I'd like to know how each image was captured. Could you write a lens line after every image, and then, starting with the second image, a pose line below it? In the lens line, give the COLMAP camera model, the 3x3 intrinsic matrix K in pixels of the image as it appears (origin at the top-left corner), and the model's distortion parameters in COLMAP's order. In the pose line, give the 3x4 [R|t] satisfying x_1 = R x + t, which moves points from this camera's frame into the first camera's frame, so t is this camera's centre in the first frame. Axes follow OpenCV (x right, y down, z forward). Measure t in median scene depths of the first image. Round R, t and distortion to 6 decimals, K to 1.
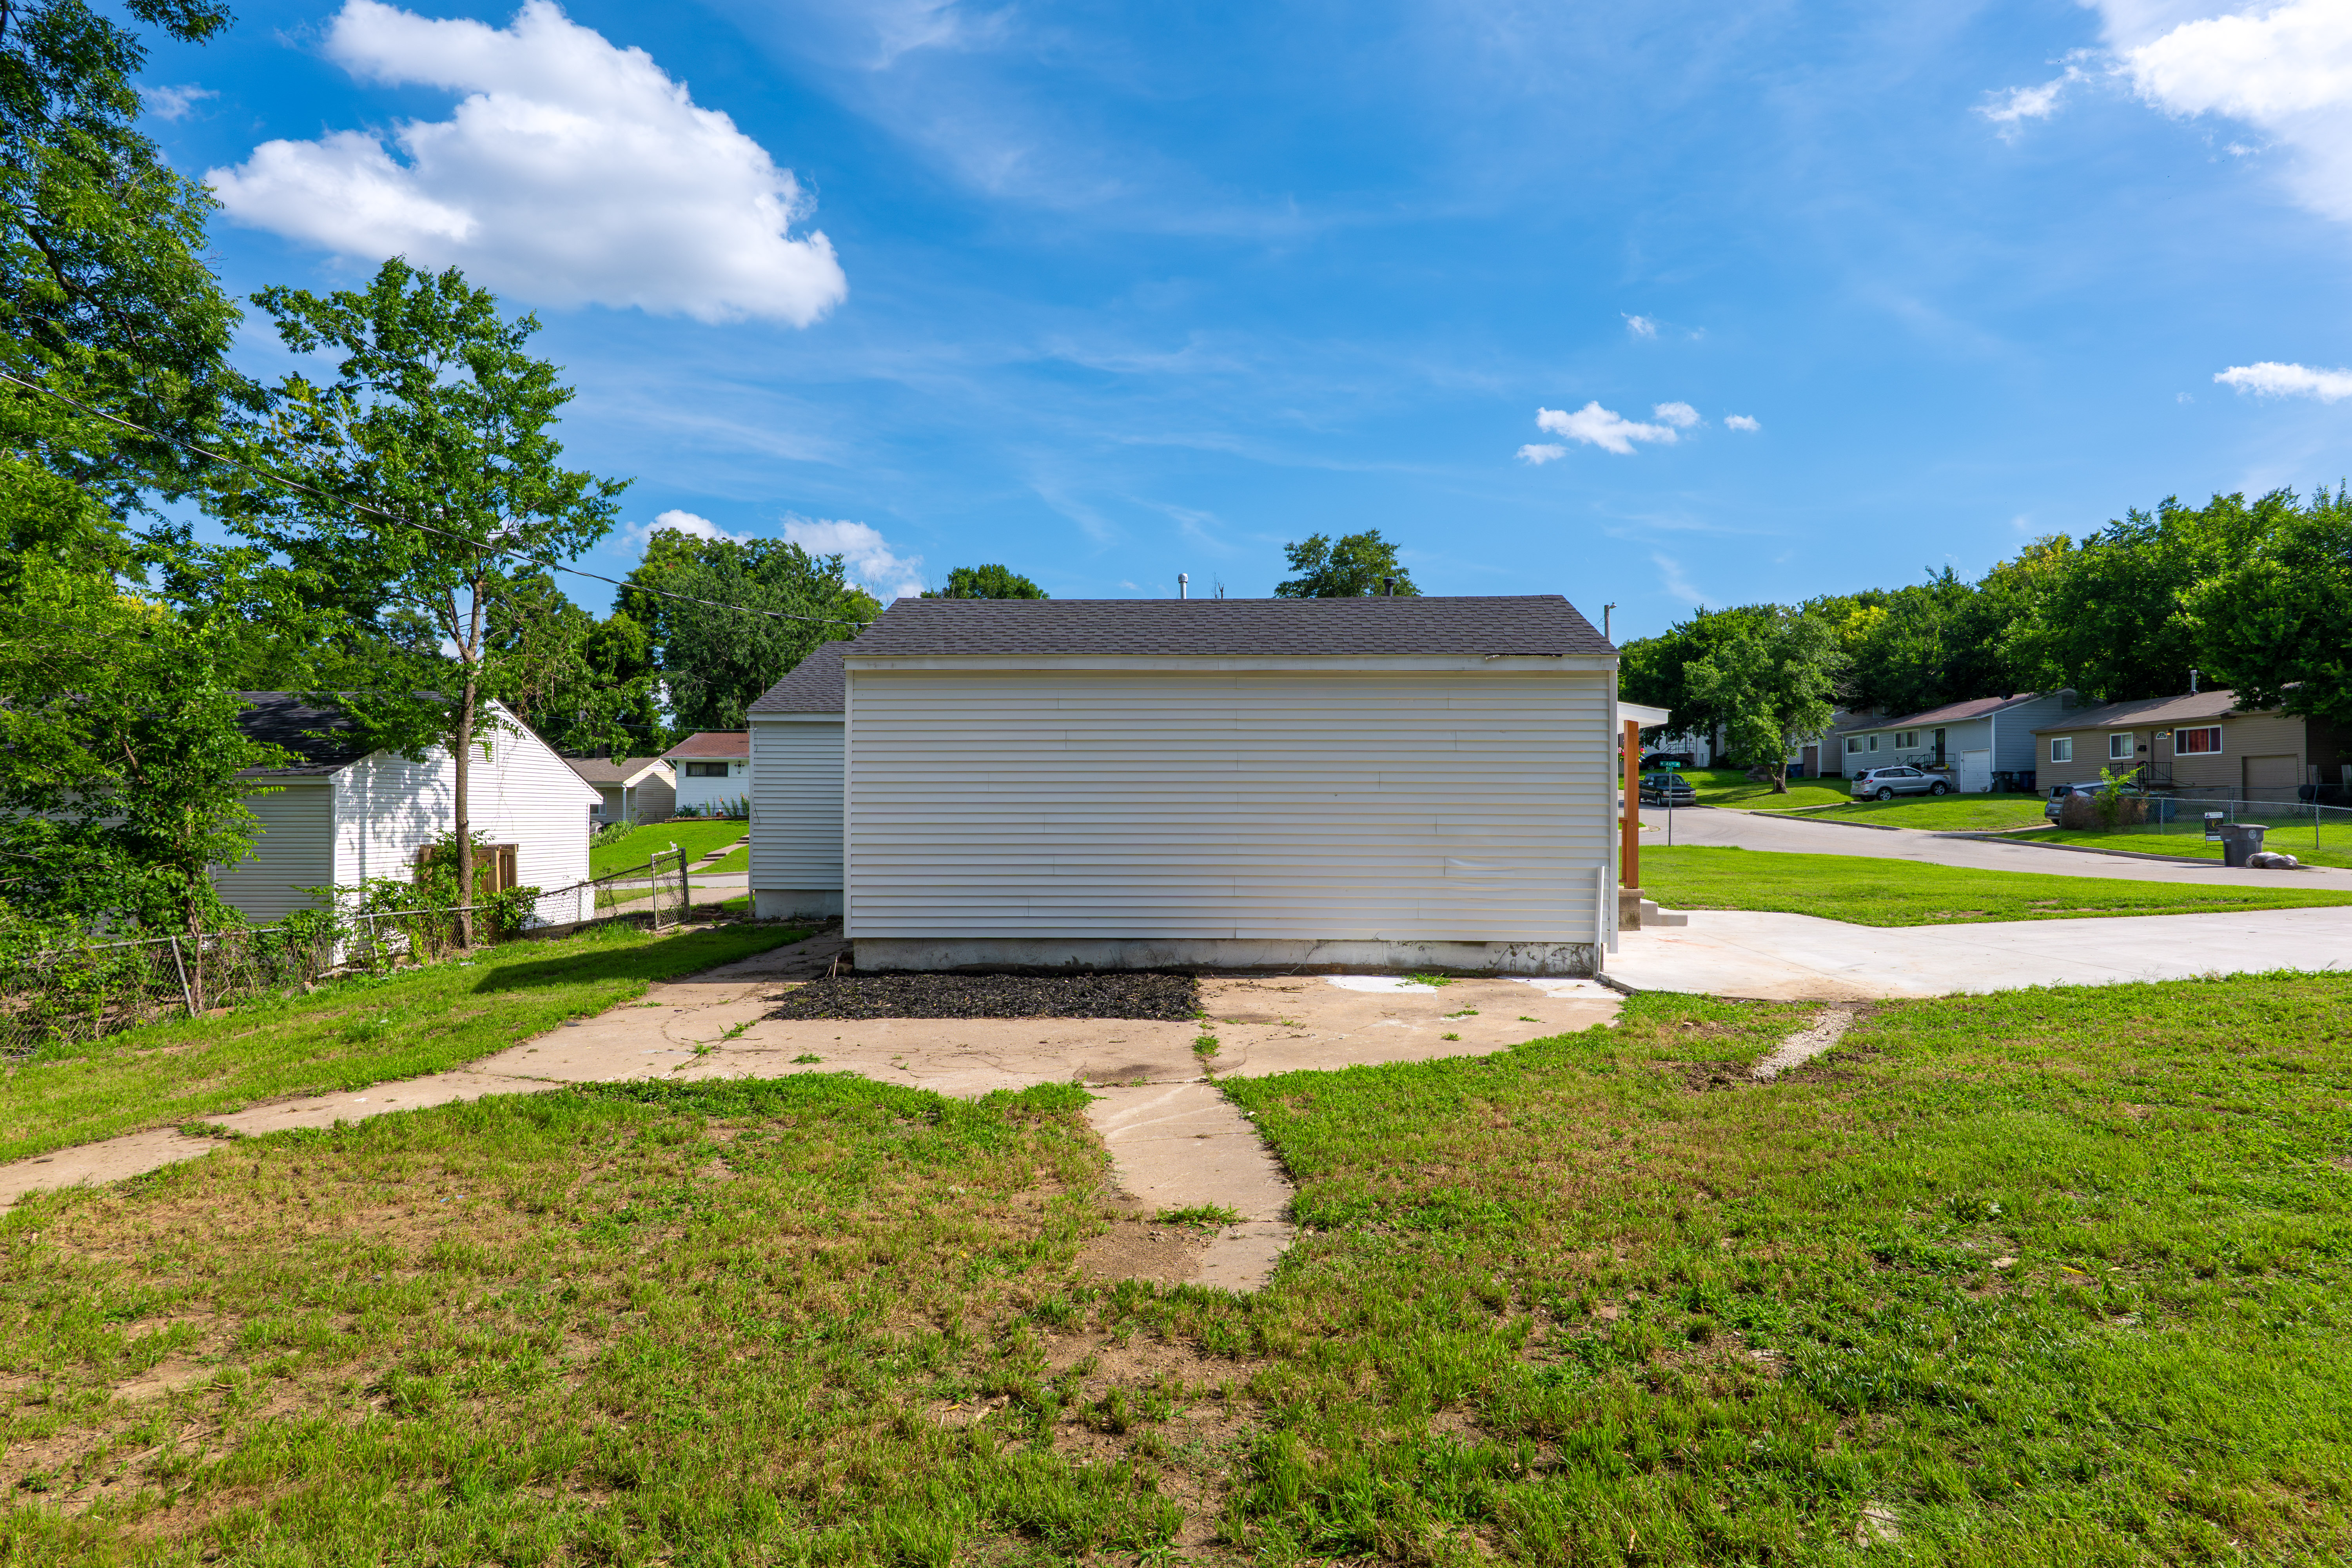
lens RADIAL K [[1234.0, 0, 1193.1], [0, 1234.0, 826.6], [0, 0, 1]] dist [-0.023956, 0.009750]
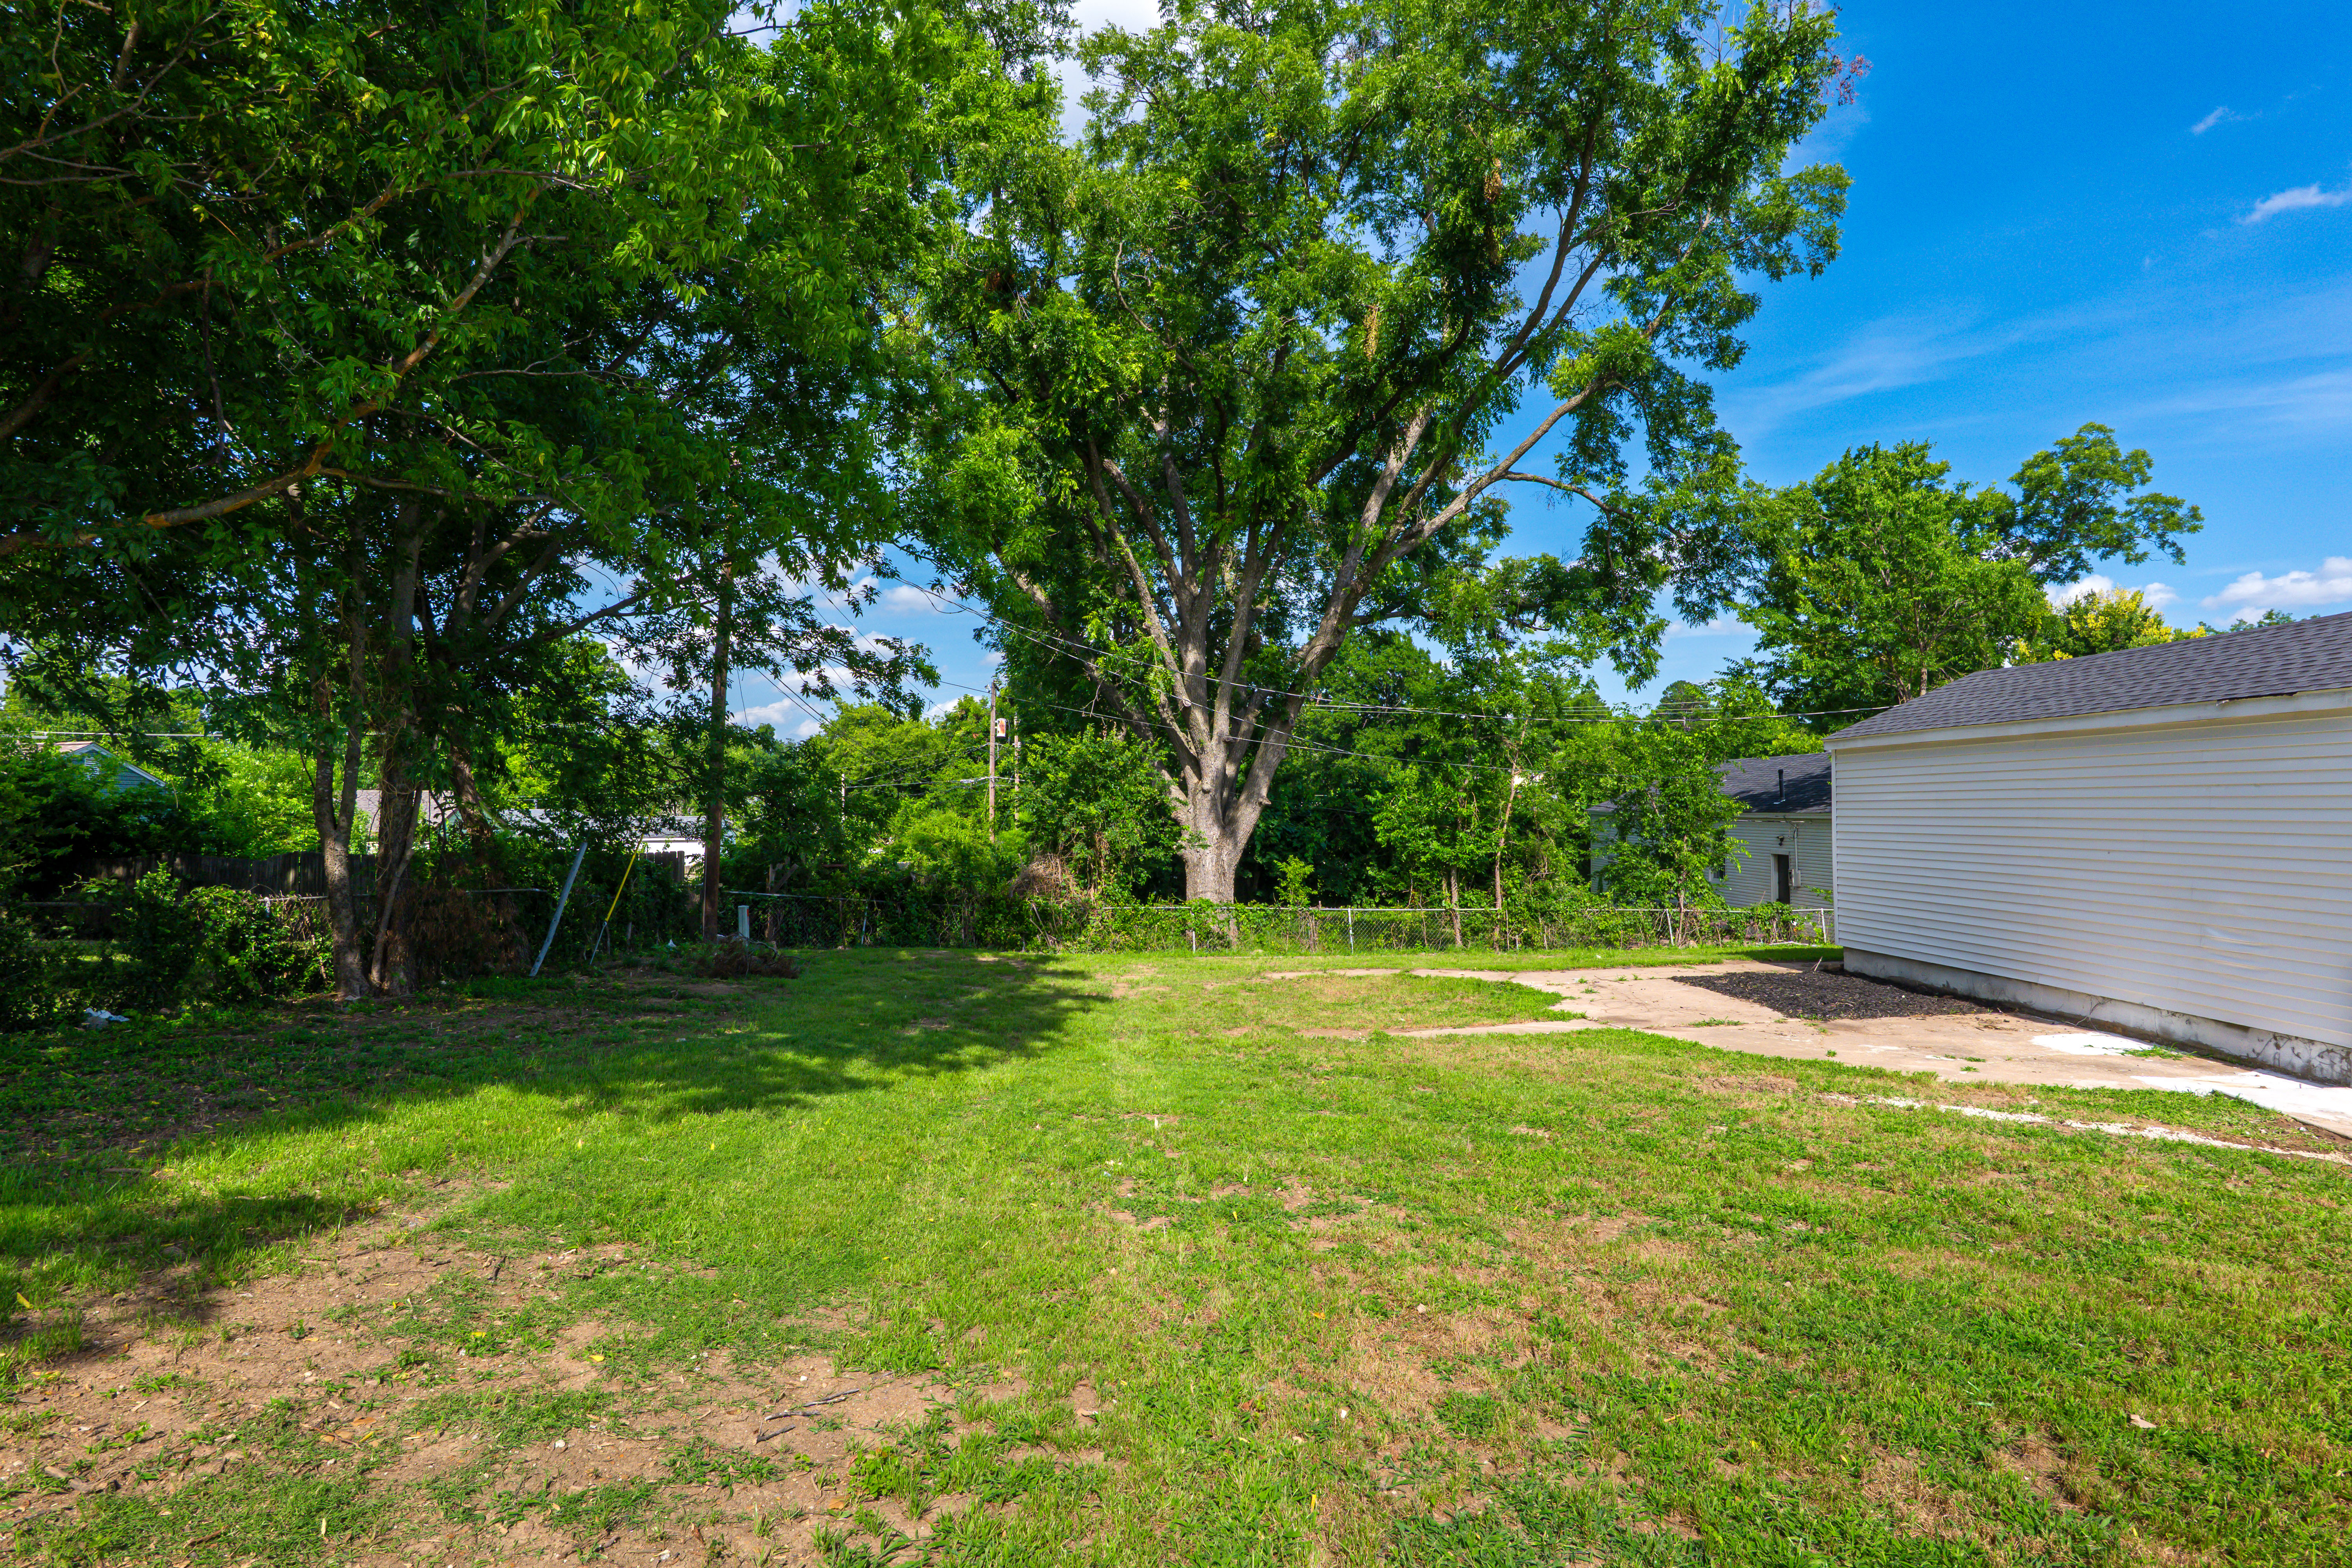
lens RADIAL K [[1234.0, 0, 1180.5], [0, 1234.0, 797.2], [0, 0, 1]] dist [-0.023956, 0.009750]
pose [[0.067722, -0.012571, -0.997625, 0.199824], [-0.013575, 0.999816, -0.013520, -0.008960], [0.997612, 0.014458, 0.067538, 0.035374]]
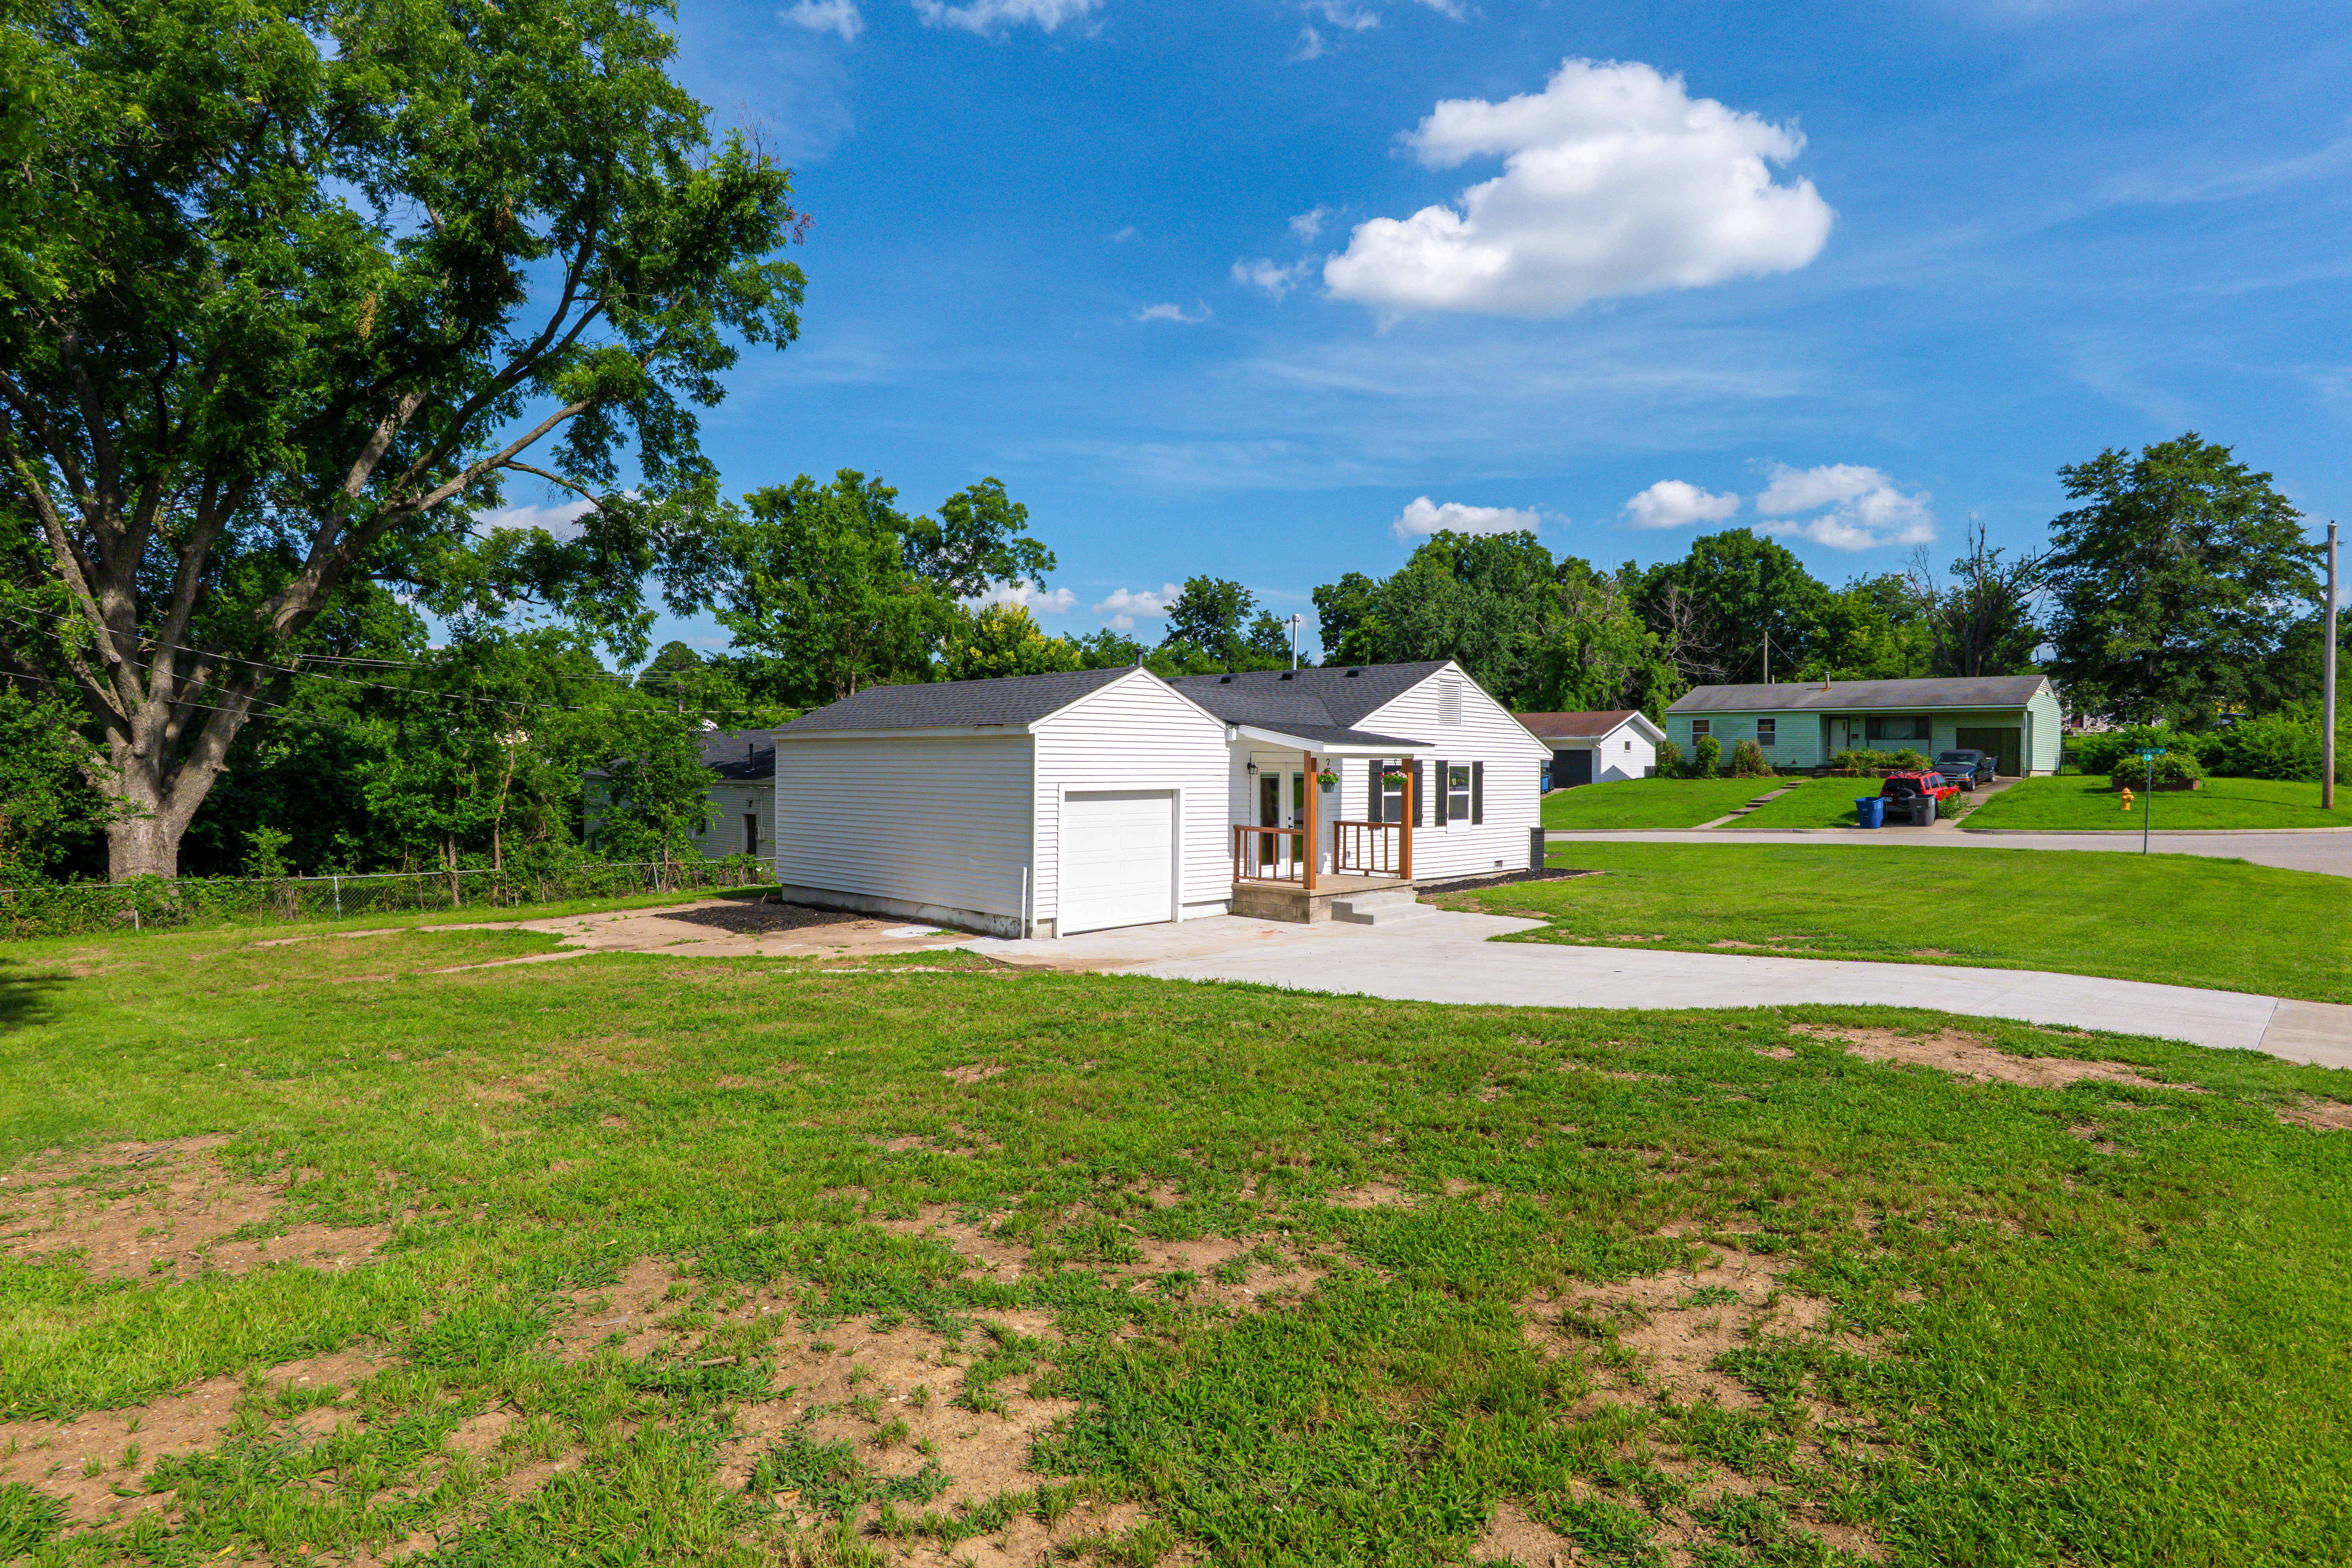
lens RADIAL K [[1234.0, 0, 1176.9], [0, 1234.0, 782.7], [0, 0, 1]] dist [-0.023956, 0.009750]
pose [[0.746078, 0.009783, -0.665786, 0.273390], [-0.014857, 0.999888, -0.001956, -0.012965], [0.665692, 0.011351, 0.746140, 0.002870]]
